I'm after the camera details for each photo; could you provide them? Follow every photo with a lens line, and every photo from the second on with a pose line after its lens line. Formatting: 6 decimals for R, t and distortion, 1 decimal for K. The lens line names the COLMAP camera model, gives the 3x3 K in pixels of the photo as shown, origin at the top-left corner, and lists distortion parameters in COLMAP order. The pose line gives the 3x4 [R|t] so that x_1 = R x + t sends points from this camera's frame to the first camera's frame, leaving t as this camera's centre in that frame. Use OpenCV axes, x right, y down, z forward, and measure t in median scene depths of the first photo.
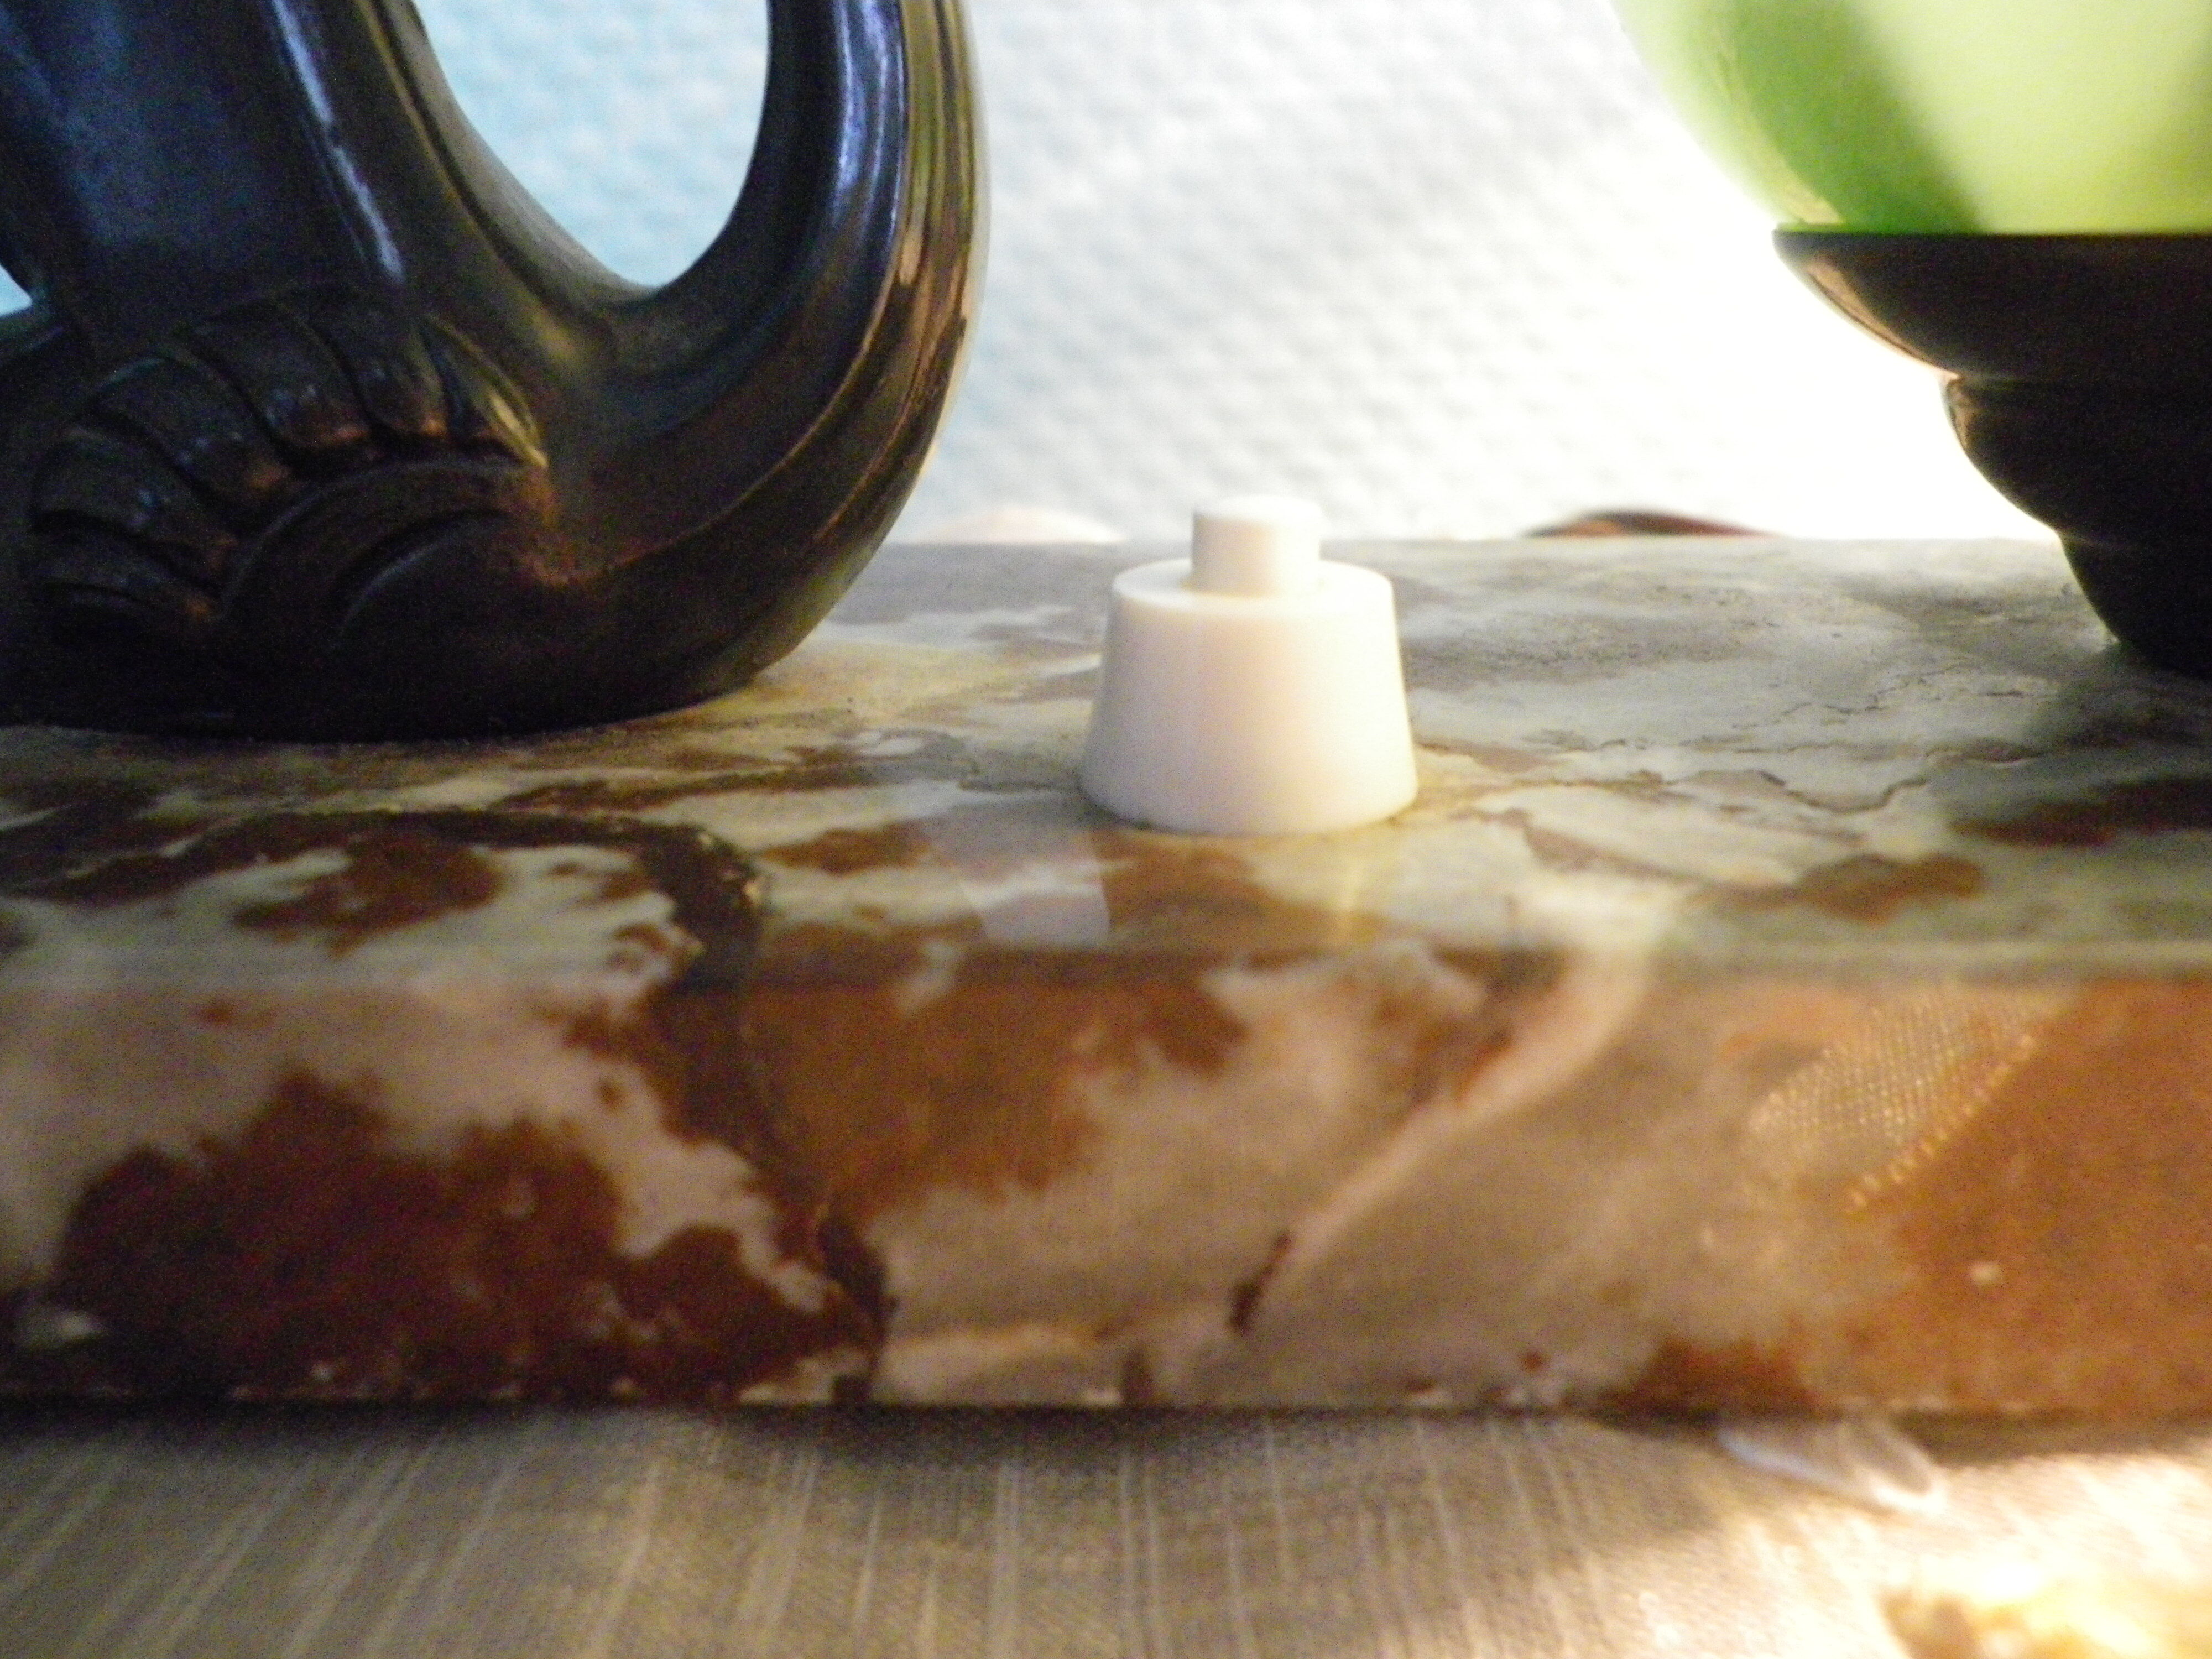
lens RADIAL K [[1661.8, 0, 1108.1], [0, 1661.8, 818.2], [0, 0, 1]] dist [-0.009416, 0.007369]
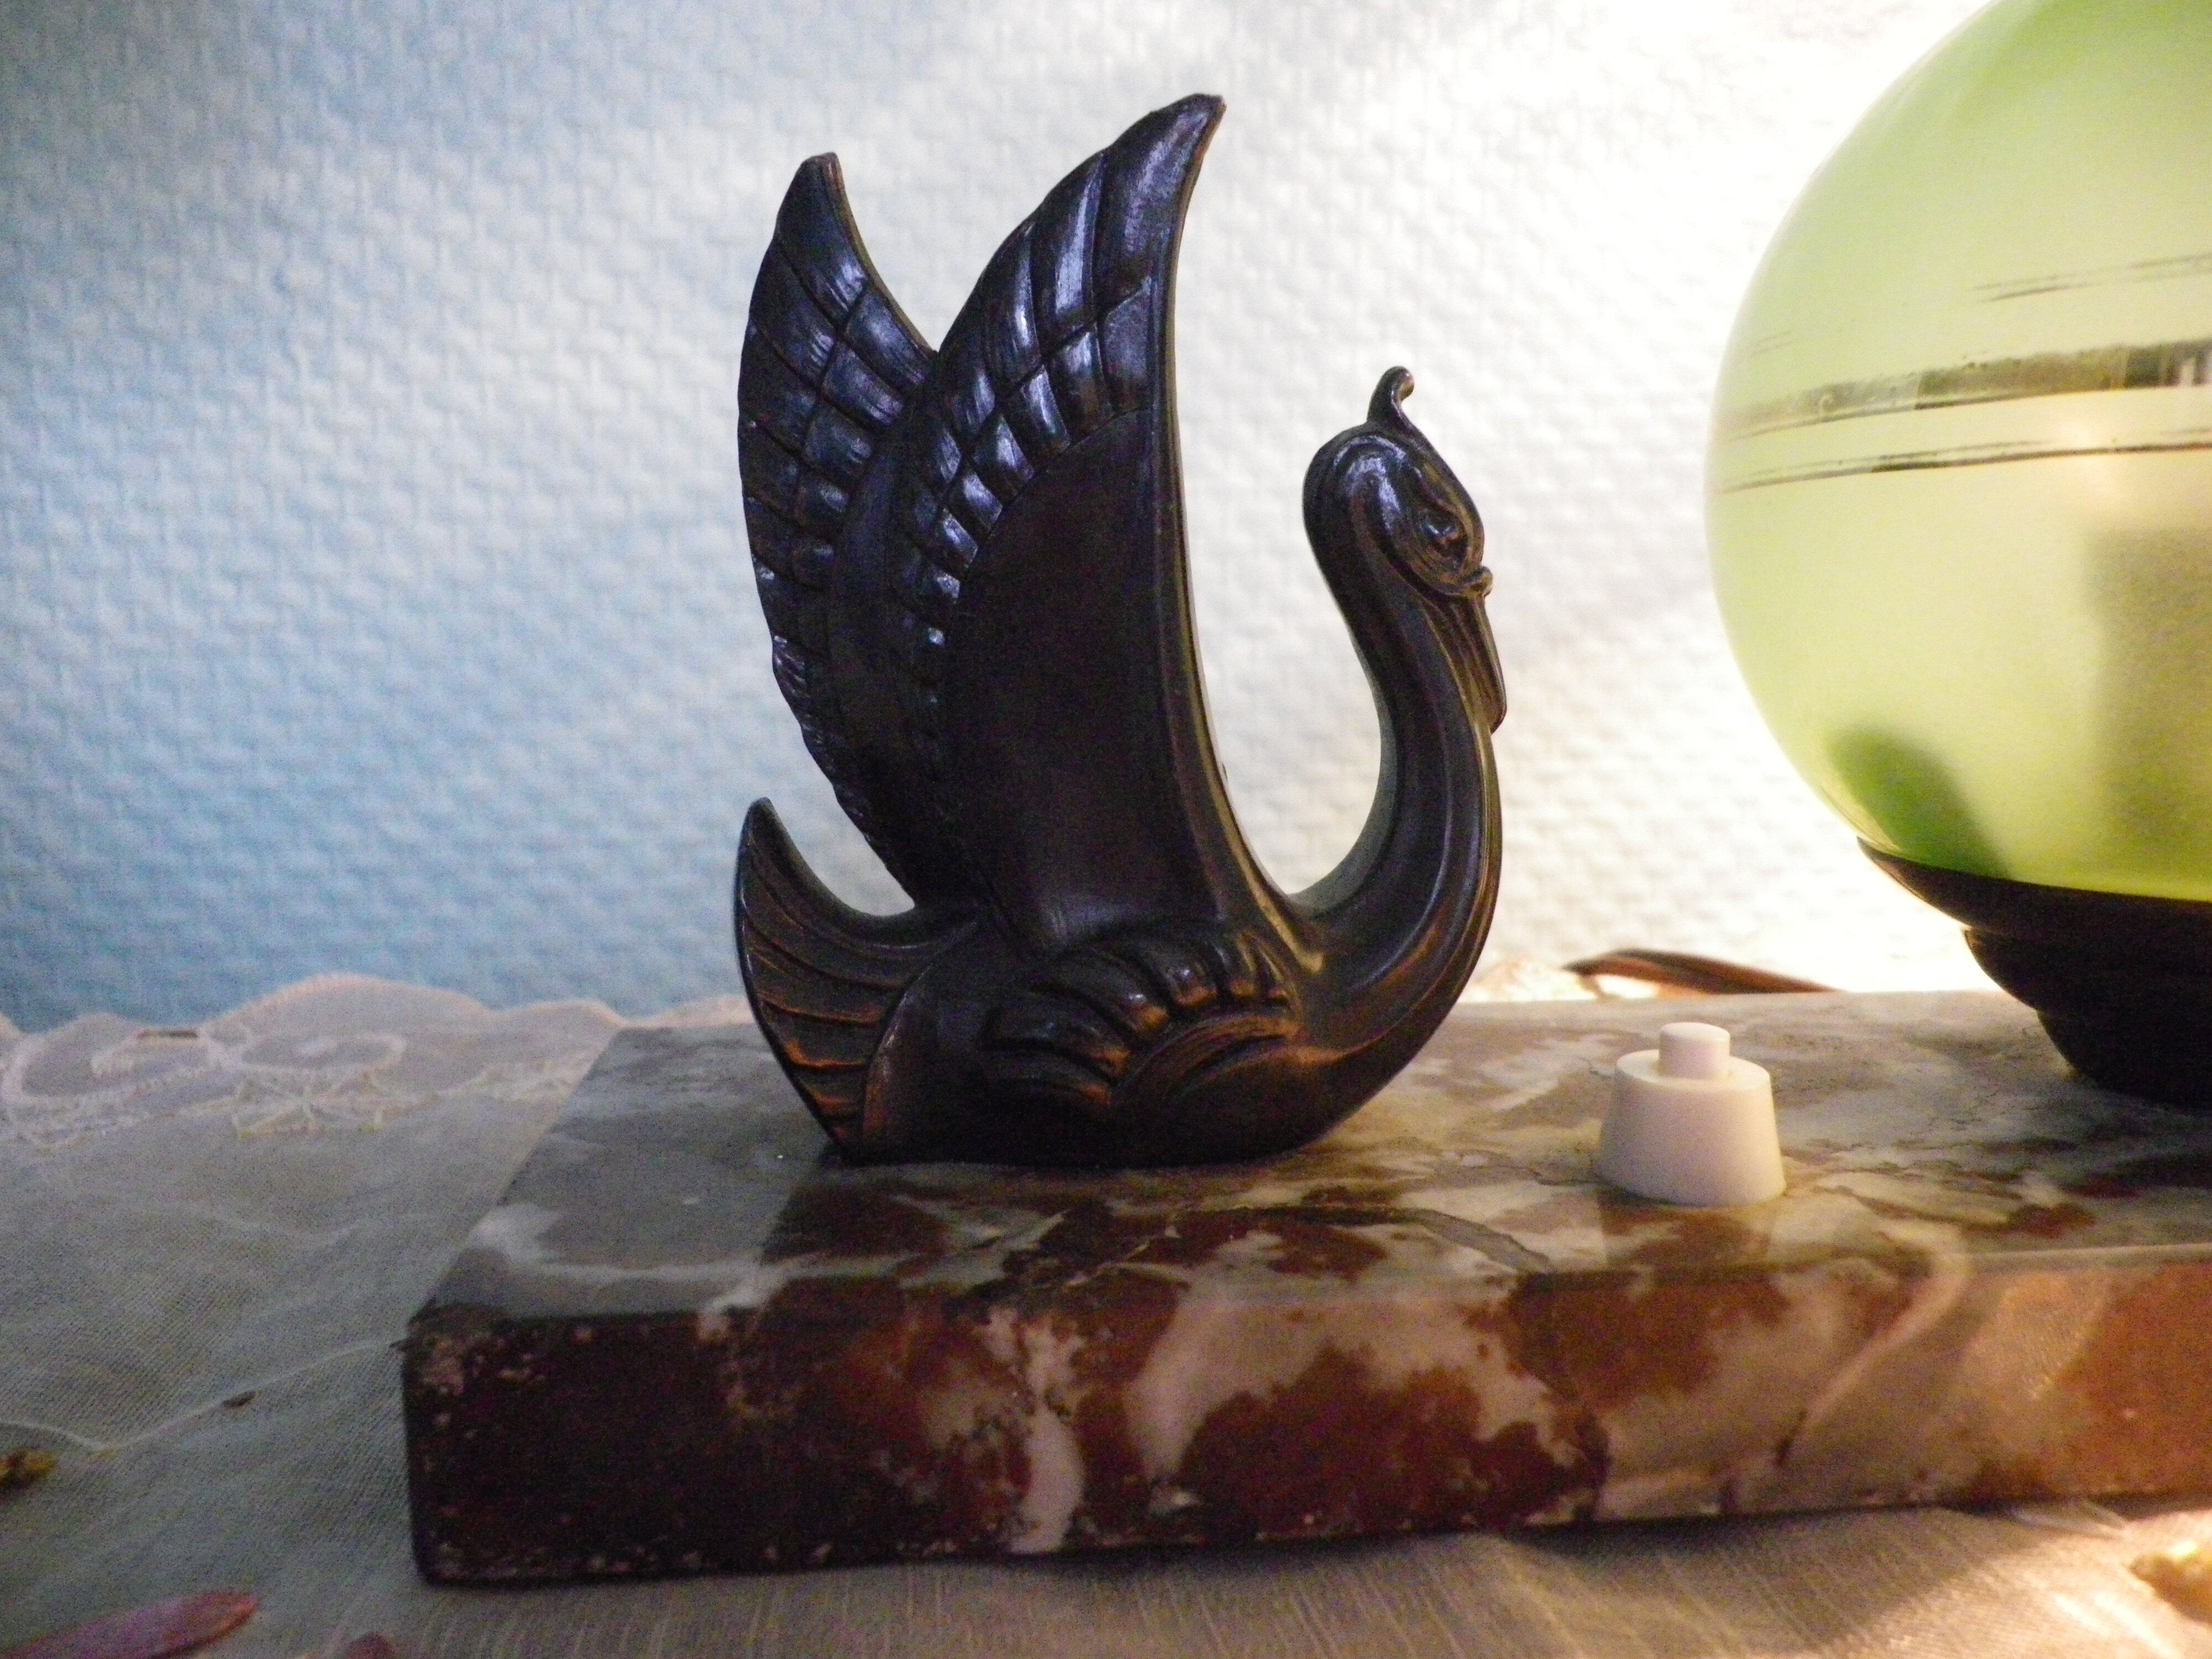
lens RADIAL K [[1661.8, 0, 1106.7], [0, 1661.8, 818.8], [0, 0, 1]] dist [-0.009416, 0.007369]
pose [[0.993033, -0.006474, 0.117656, -0.906803], [0.031239, 0.977225, -0.209893, -0.049862], [-0.113618, 0.212106, 0.970619, -0.939417]]
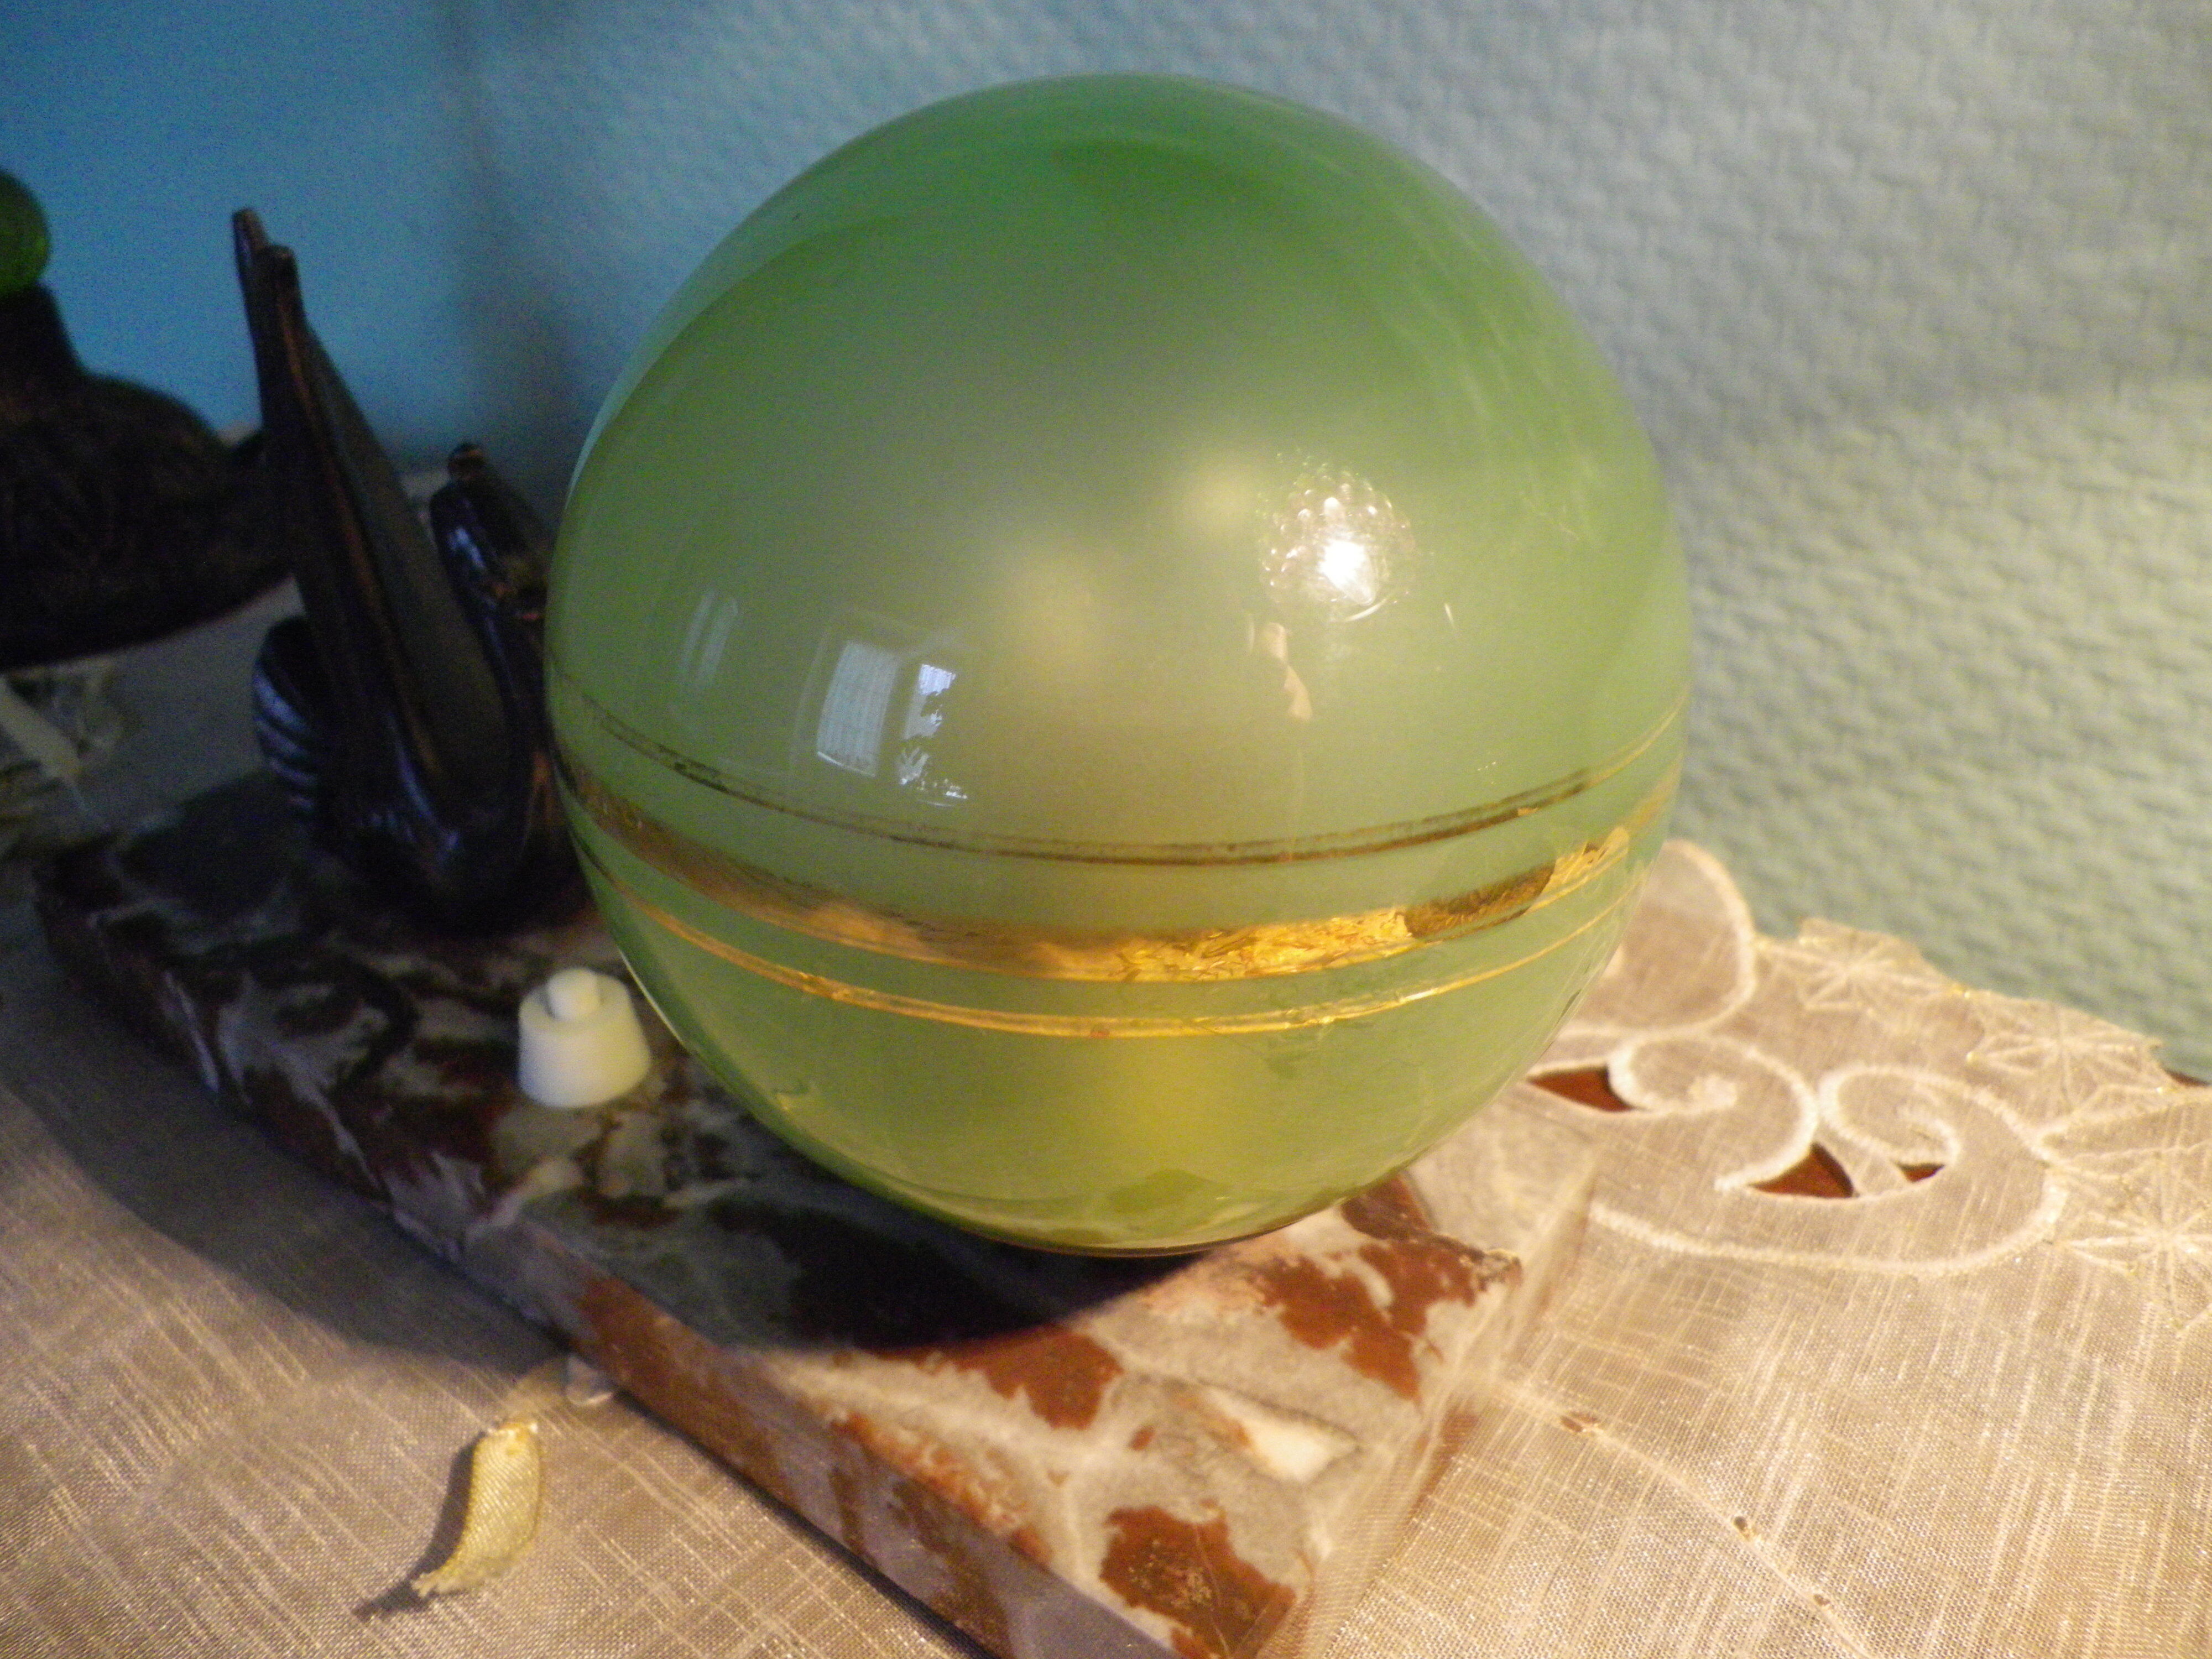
lens RADIAL K [[1661.8, 0, 1113.7], [0, 1661.8, 818.3], [0, 0, 1]] dist [-0.009416, 0.007369]
pose [[0.820127, 0.311299, -0.480087, 2.223558], [-0.215009, 0.945224, 0.245607, -1.419152], [0.530247, -0.098206, 0.842136, -0.841081]]
